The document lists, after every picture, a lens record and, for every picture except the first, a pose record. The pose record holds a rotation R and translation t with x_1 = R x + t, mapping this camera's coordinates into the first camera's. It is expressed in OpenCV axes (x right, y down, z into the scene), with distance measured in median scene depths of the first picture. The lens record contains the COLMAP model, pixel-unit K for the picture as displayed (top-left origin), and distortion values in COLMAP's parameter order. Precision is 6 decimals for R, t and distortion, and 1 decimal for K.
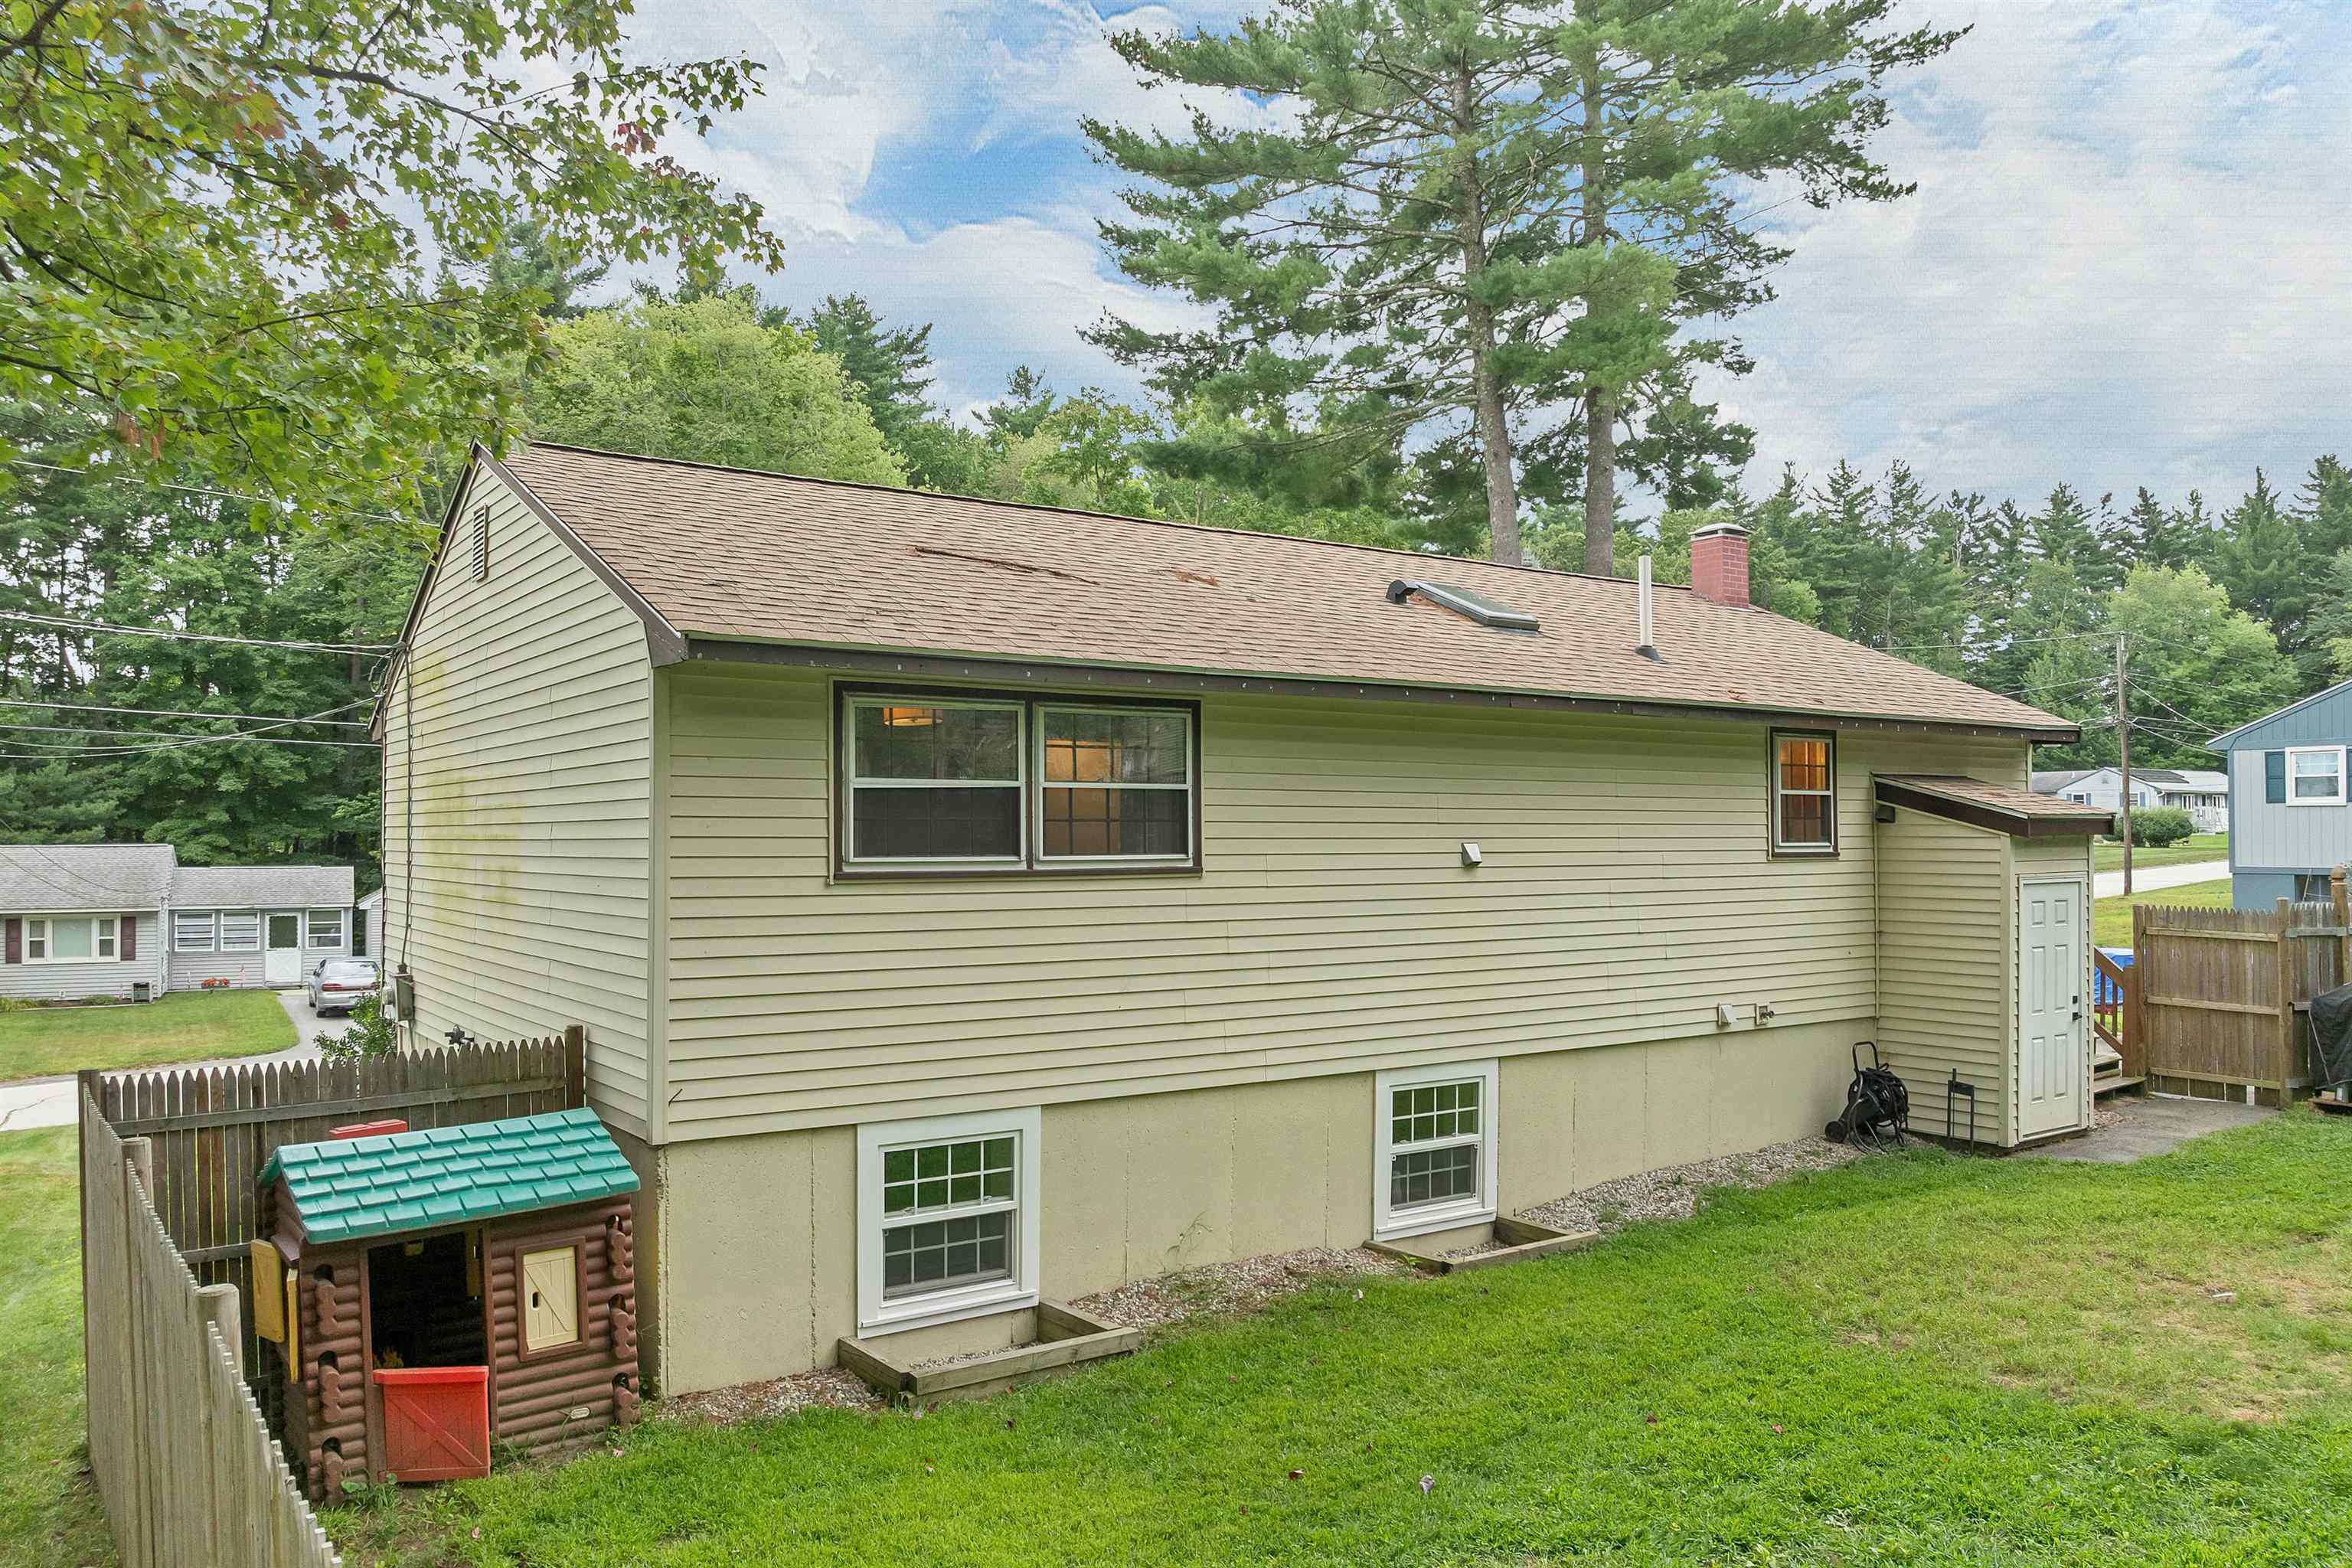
lens RADIAL K [[1704.0, 0, 1176.0], [0, 1704.0, 784.0], [0, 0, 1]] dist [-0.029153, -0.005848]
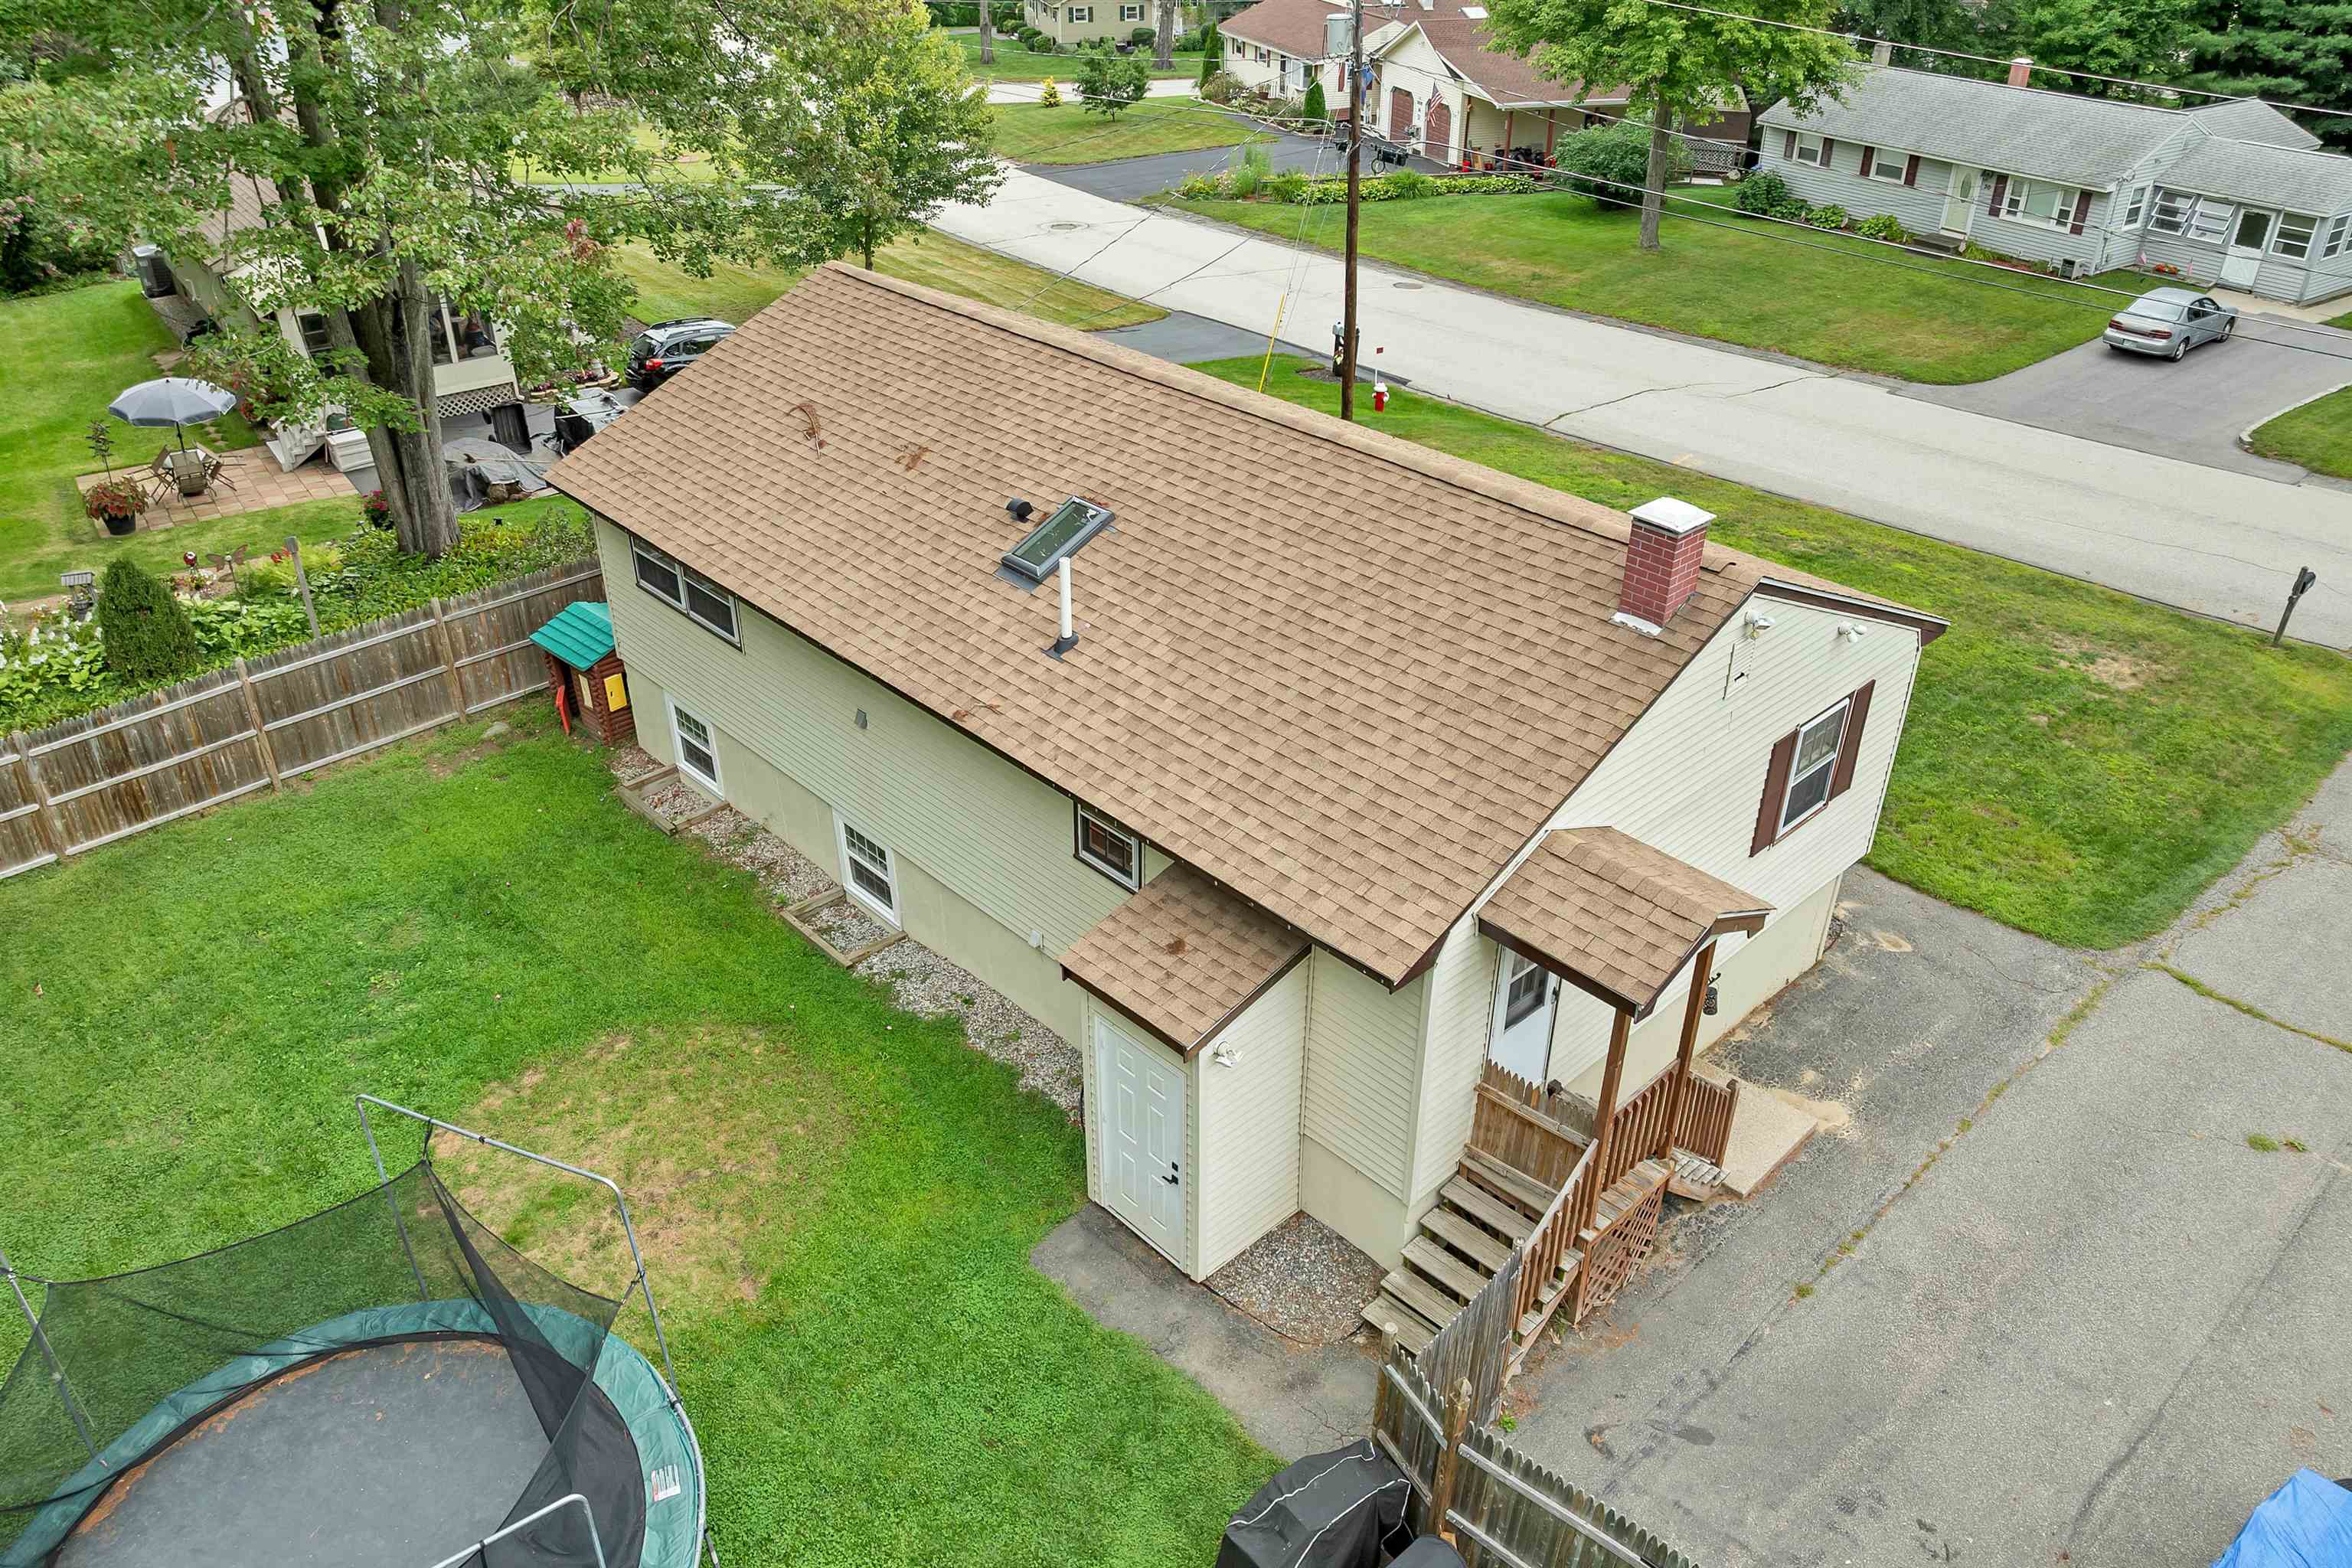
lens RADIAL K [[1696.0, 0, 1176.0], [0, 1696.0, 784.0], [0, 0, 1]] dist [-0.007306, -0.004265]
pose [[0.146367, 0.513614, -0.845445, 1.541338], [0.024370, 0.852518, 0.522130, -0.697765], [0.988930, -0.097026, 0.112263, 1.141701]]
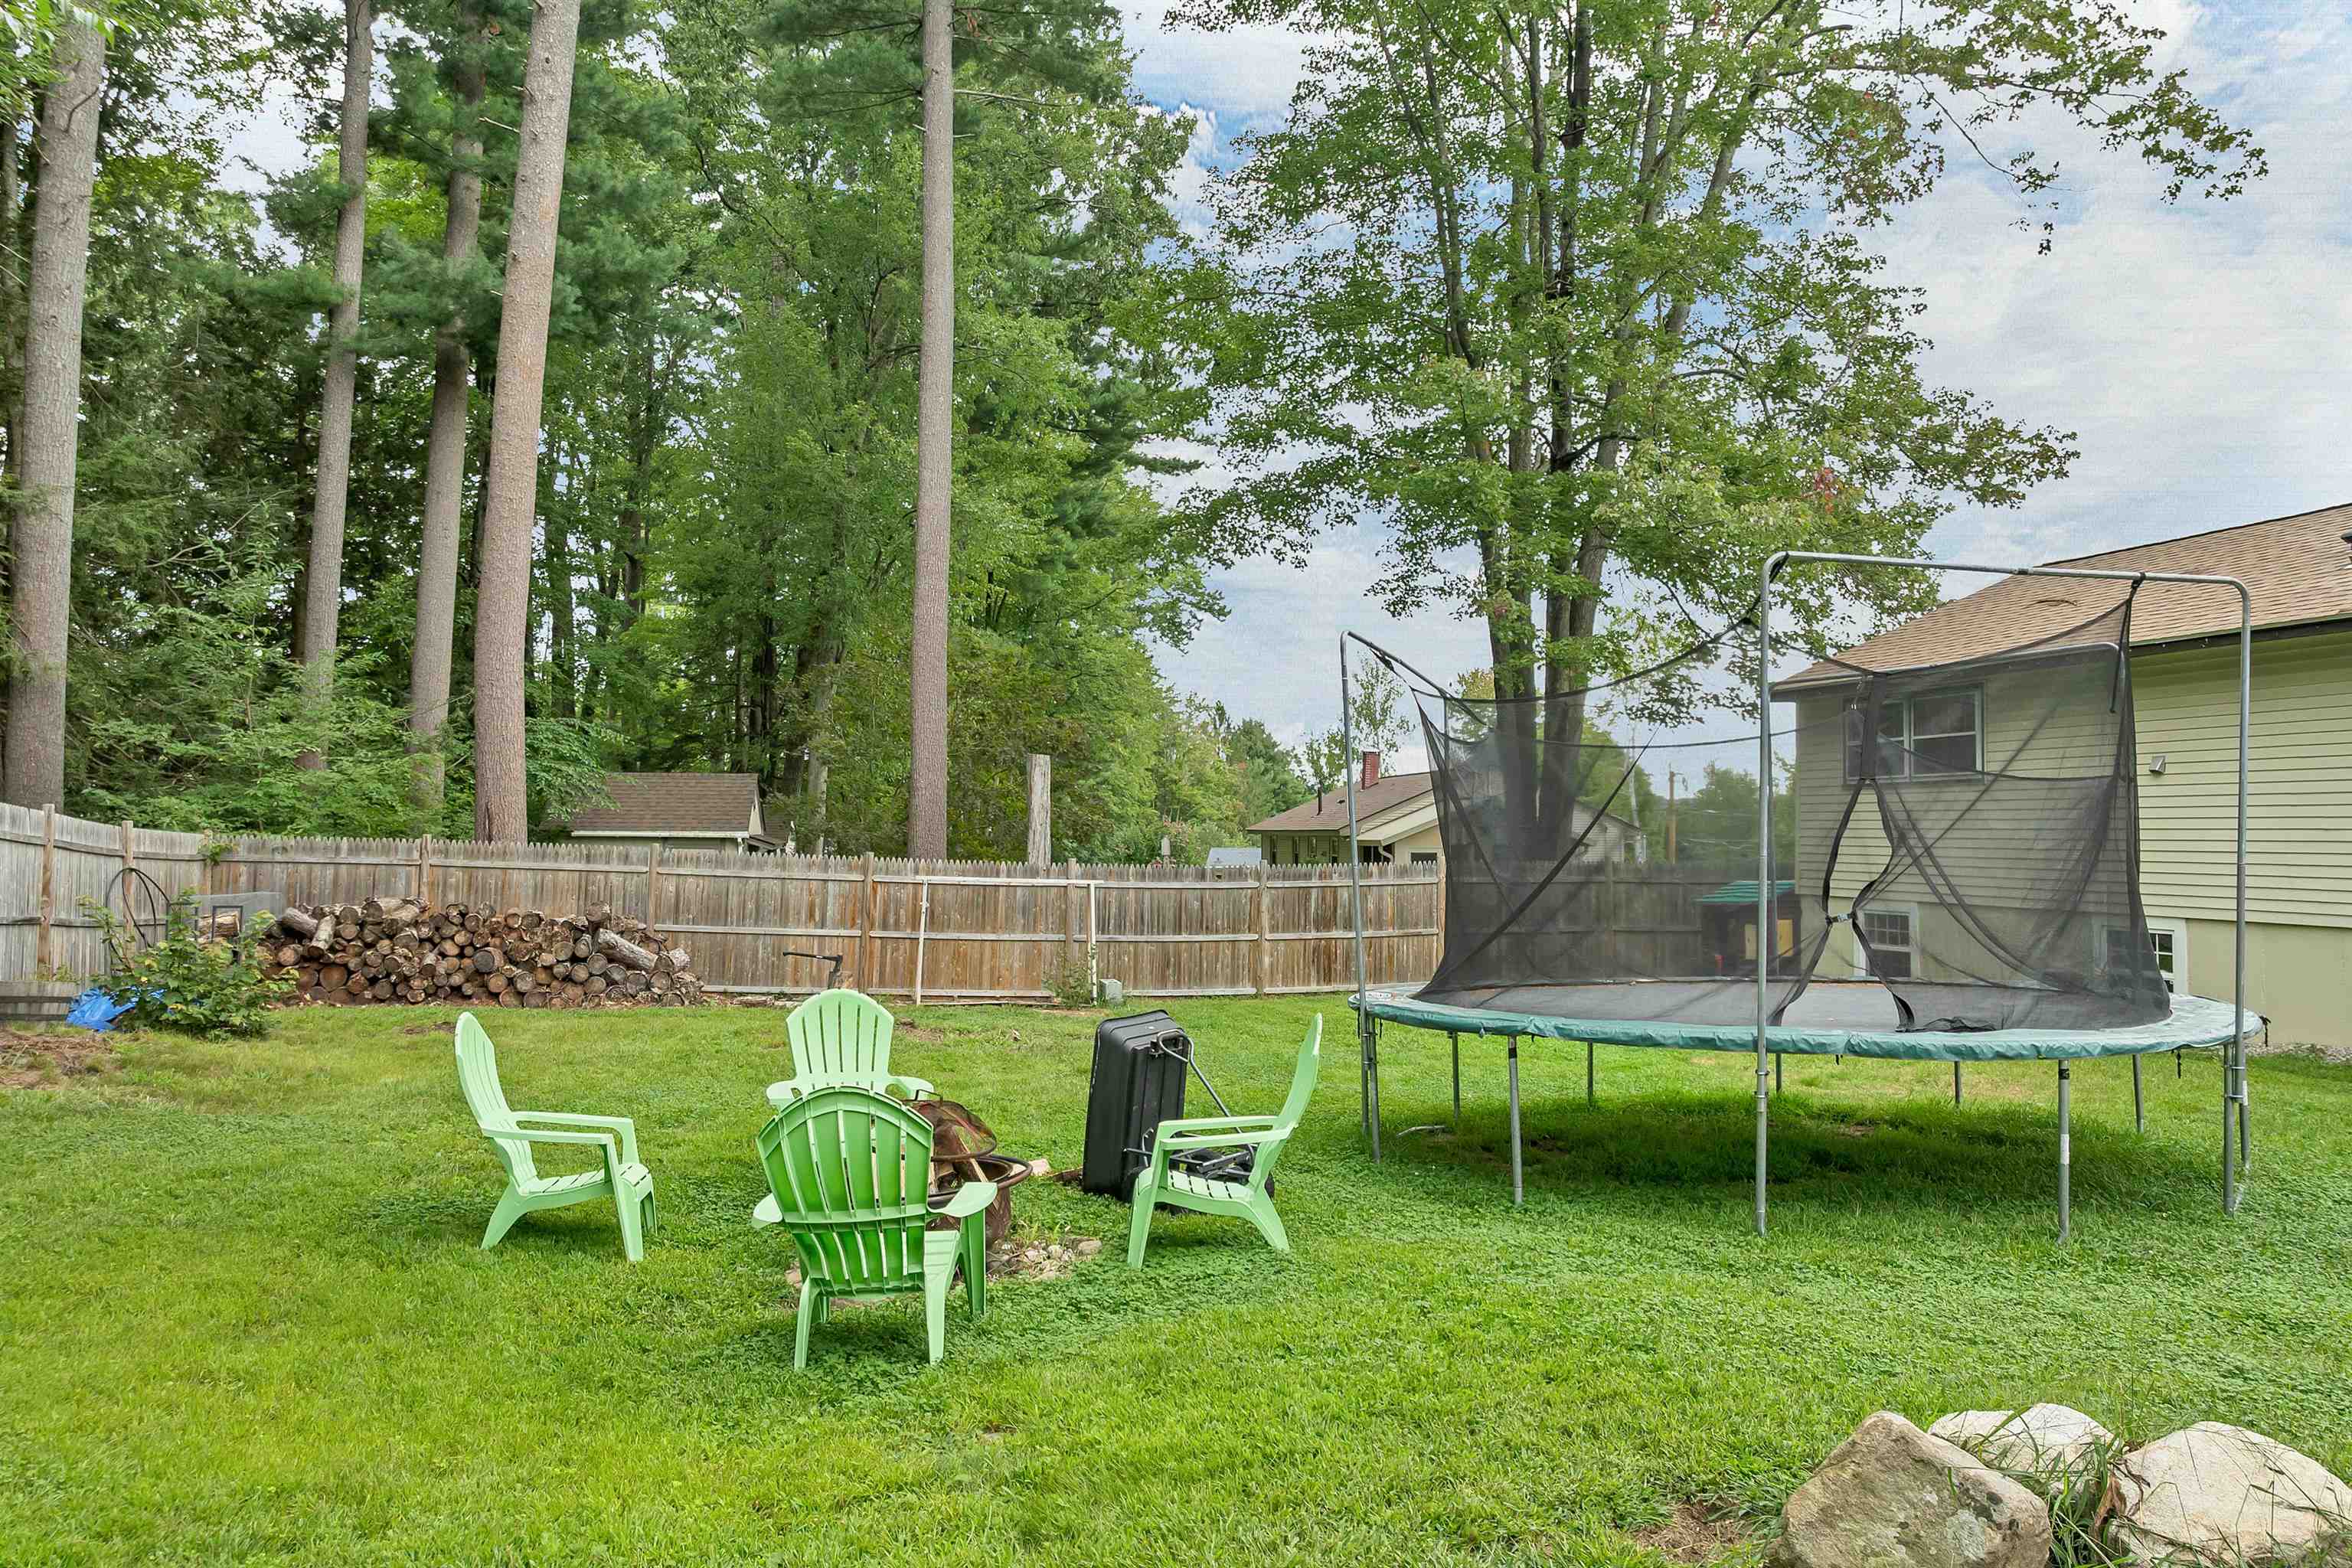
lens RADIAL K [[1718.6, 0, 1176.0], [0, 1718.6, 784.0], [0, 0, 1]] dist [-0.100963, 0.091331]
pose [[-0.344497, -0.025471, -0.938442, 1.755144], [0.023371, 0.999089, -0.035697, 0.089020], [0.938497, -0.034230, -0.343588, 0.754262]]
